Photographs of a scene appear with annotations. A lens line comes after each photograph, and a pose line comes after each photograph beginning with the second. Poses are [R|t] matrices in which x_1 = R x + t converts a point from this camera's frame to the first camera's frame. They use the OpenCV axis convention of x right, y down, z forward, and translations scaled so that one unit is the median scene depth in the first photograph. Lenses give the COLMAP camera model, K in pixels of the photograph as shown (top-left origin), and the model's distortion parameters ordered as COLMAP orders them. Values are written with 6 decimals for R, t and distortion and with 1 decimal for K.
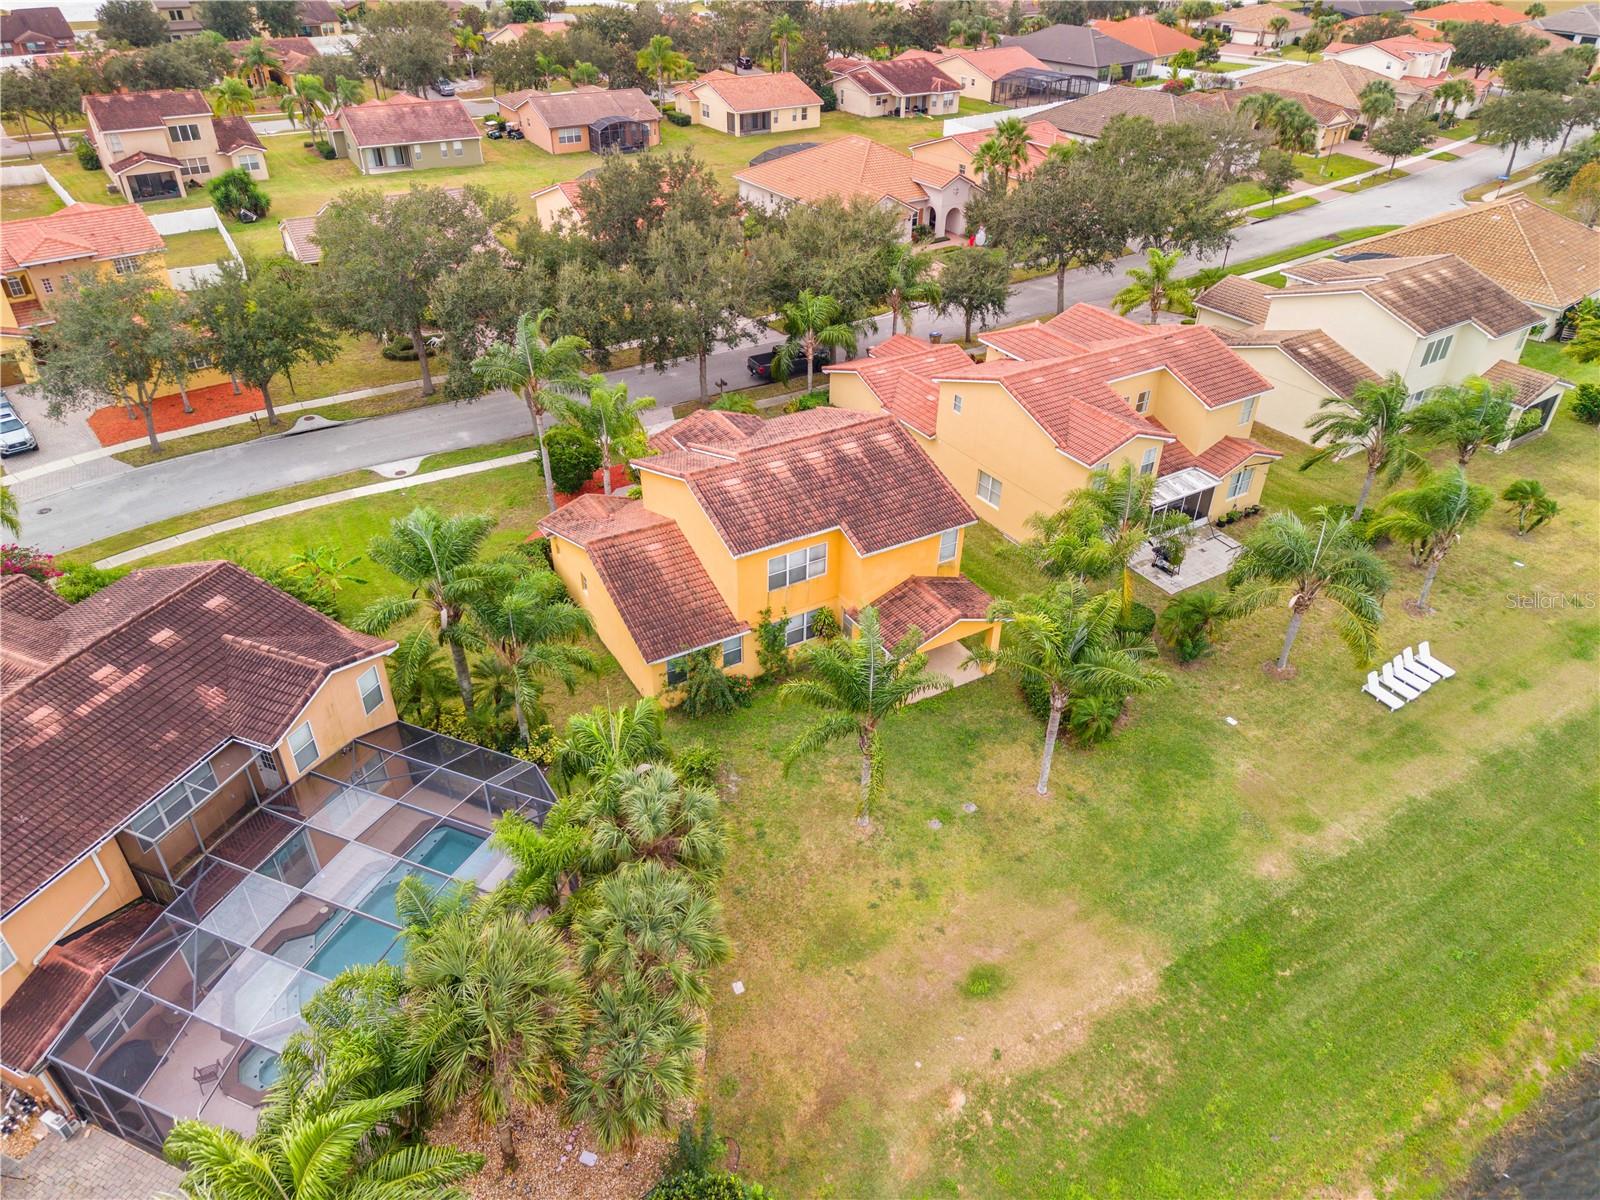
lens RADIAL K [[1068.1, 0, 797.1], [0, 1068.1, 596.7], [0, 0, 1]] dist [0.035308, -0.036080]
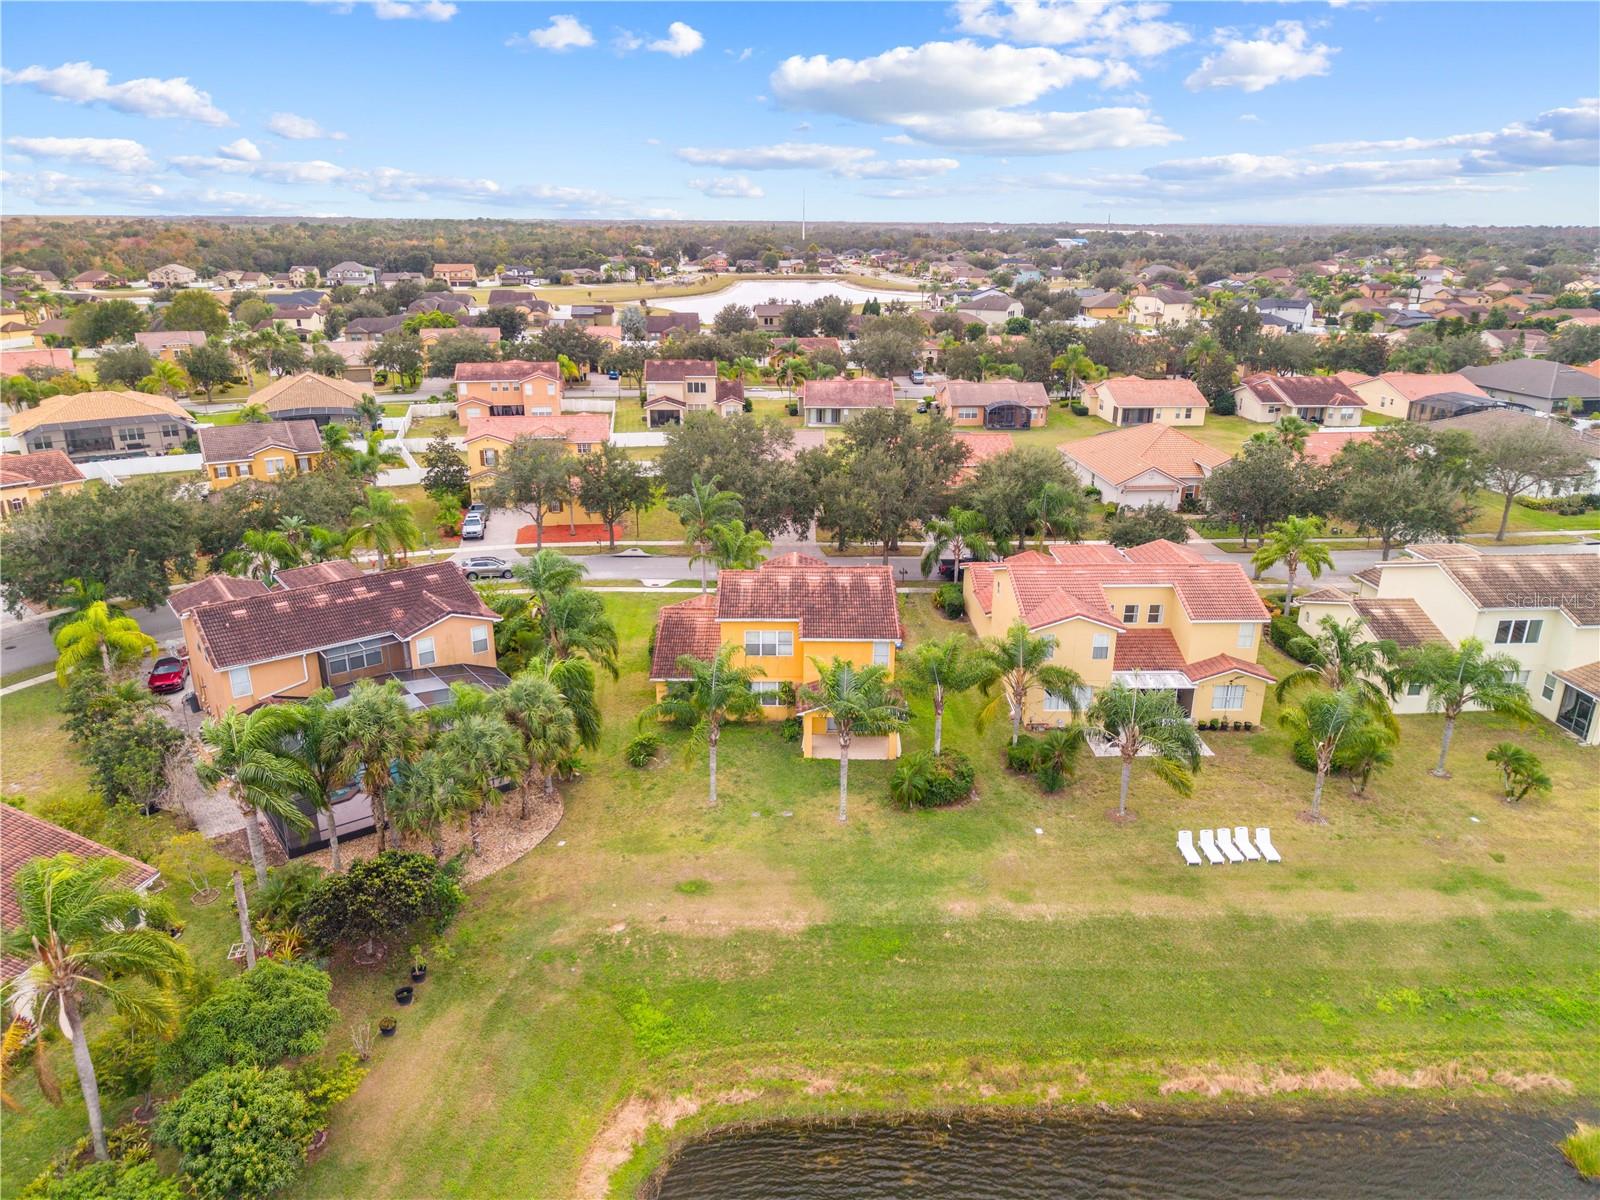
lens RADIAL K [[1068.1, 0, 797.1], [0, 1068.1, 596.7], [0, 0, 1]] dist [0.035308, -0.036080]
pose [[0.863668, 0.158048, -0.478642, 0.489838], [-0.277277, 0.941960, -0.189285, 0.118866], [0.420946, 0.296196, 0.857364, -0.156869]]
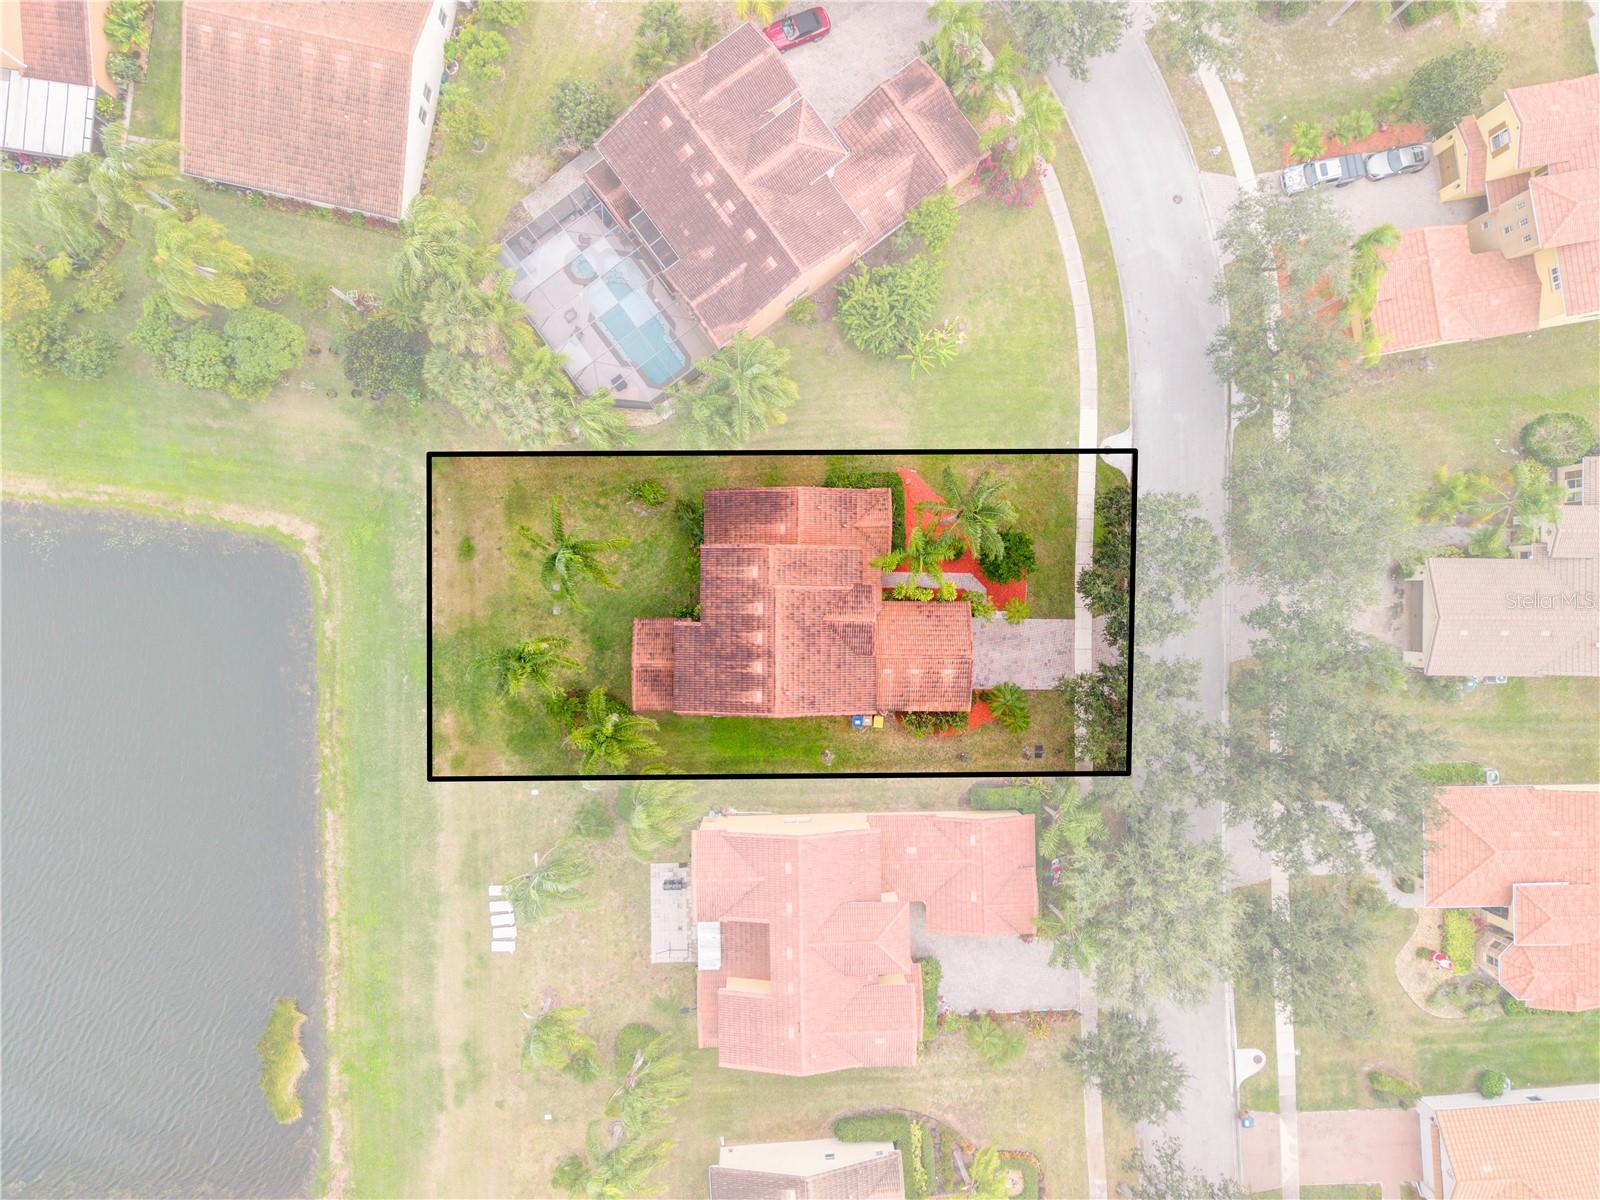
lens RADIAL K [[1074.4, 0, 800.0], [0, 1074.4, 600.0], [0, 0, 1]] dist [0.026888, -0.000192]
pose [[-0.511191, 0.858949, -0.029852, -0.009862], [-0.512301, -0.276632, 0.813033, -0.958616], [0.690095, 0.430908, 0.581452, 0.123680]]
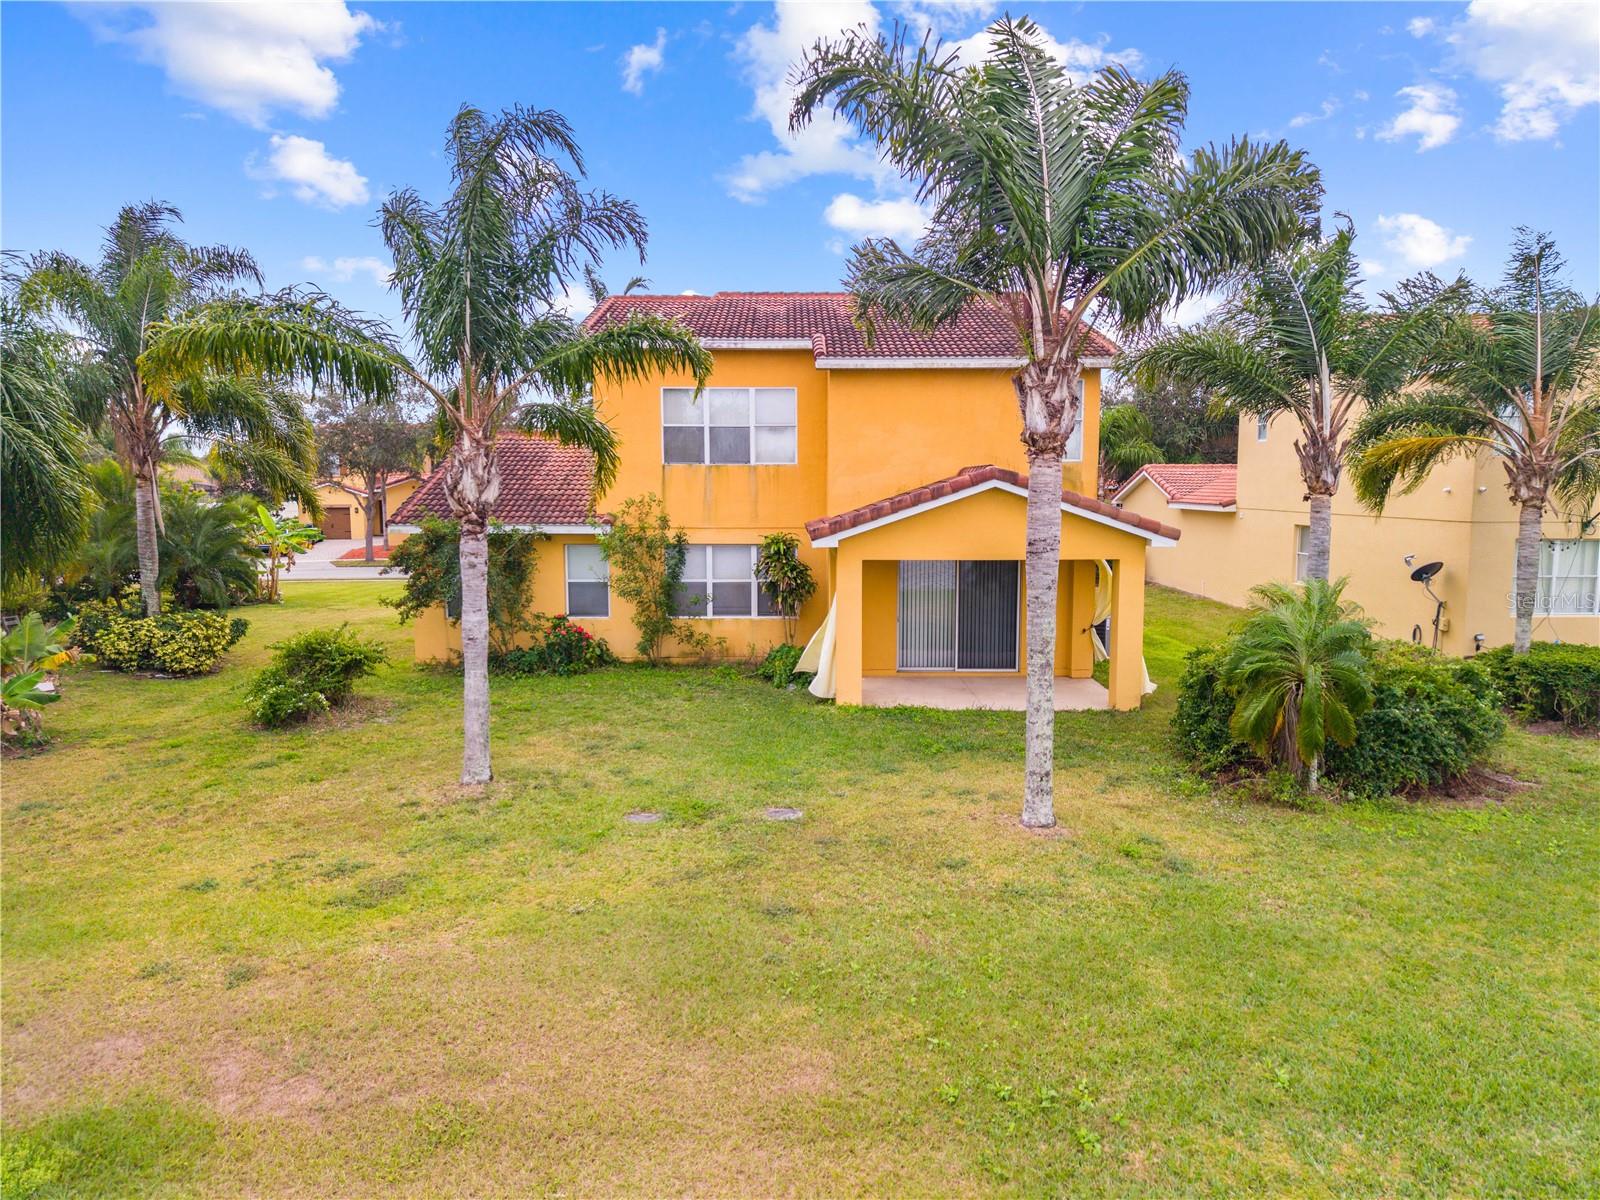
lens RADIAL K [[1068.1, 0, 797.1], [0, 1068.1, 596.7], [0, 0, 1]] dist [0.035308, -0.036080]
pose [[0.866444, 0.043194, -0.497403, 0.197427], [-0.271615, 0.876706, -0.397003, 0.164663], [0.418928, 0.479083, 0.771349, 0.459761]]
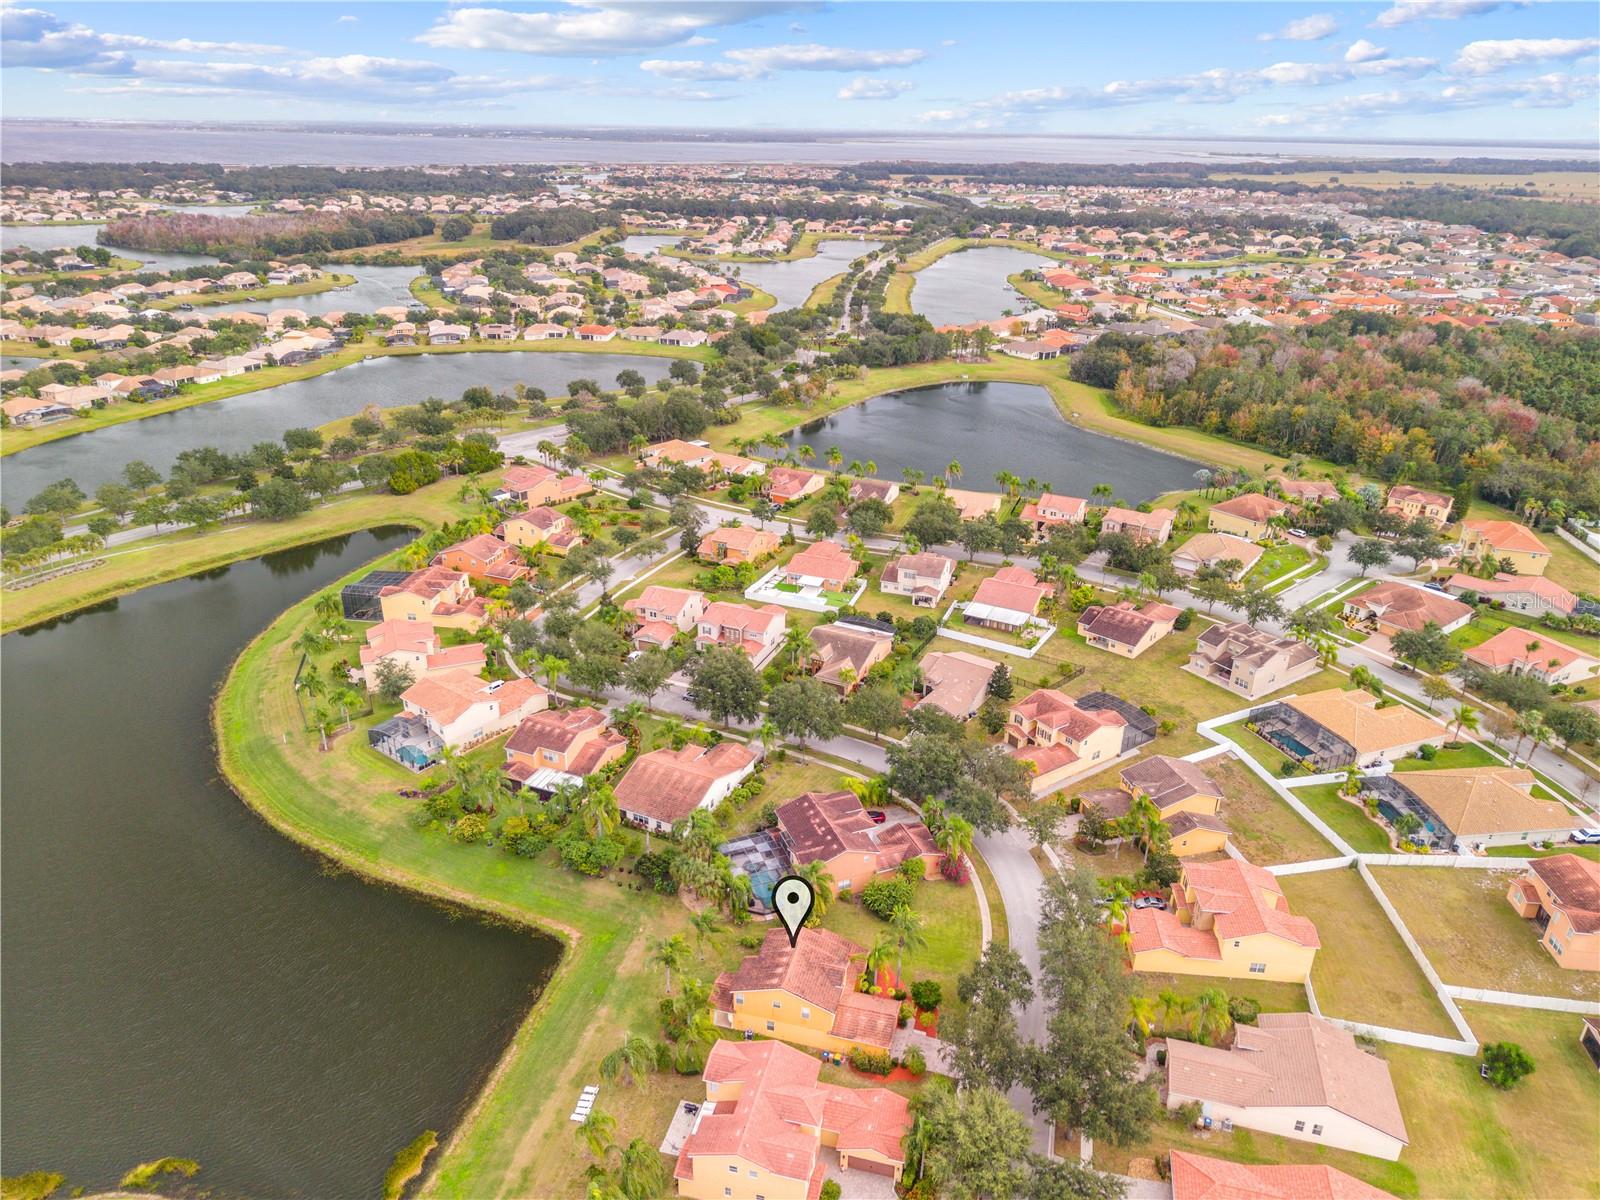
lens RADIAL K [[1074.4, 0, 800.0], [0, 1074.4, 600.0], [0, 0, 1]] dist [0.026888, -0.000192]
pose [[-0.715910, 0.260201, -0.647896, 1.141302], [-0.411648, 0.592211, 0.692699, -1.933970], [0.563932, 0.762615, -0.316859, 0.866788]]
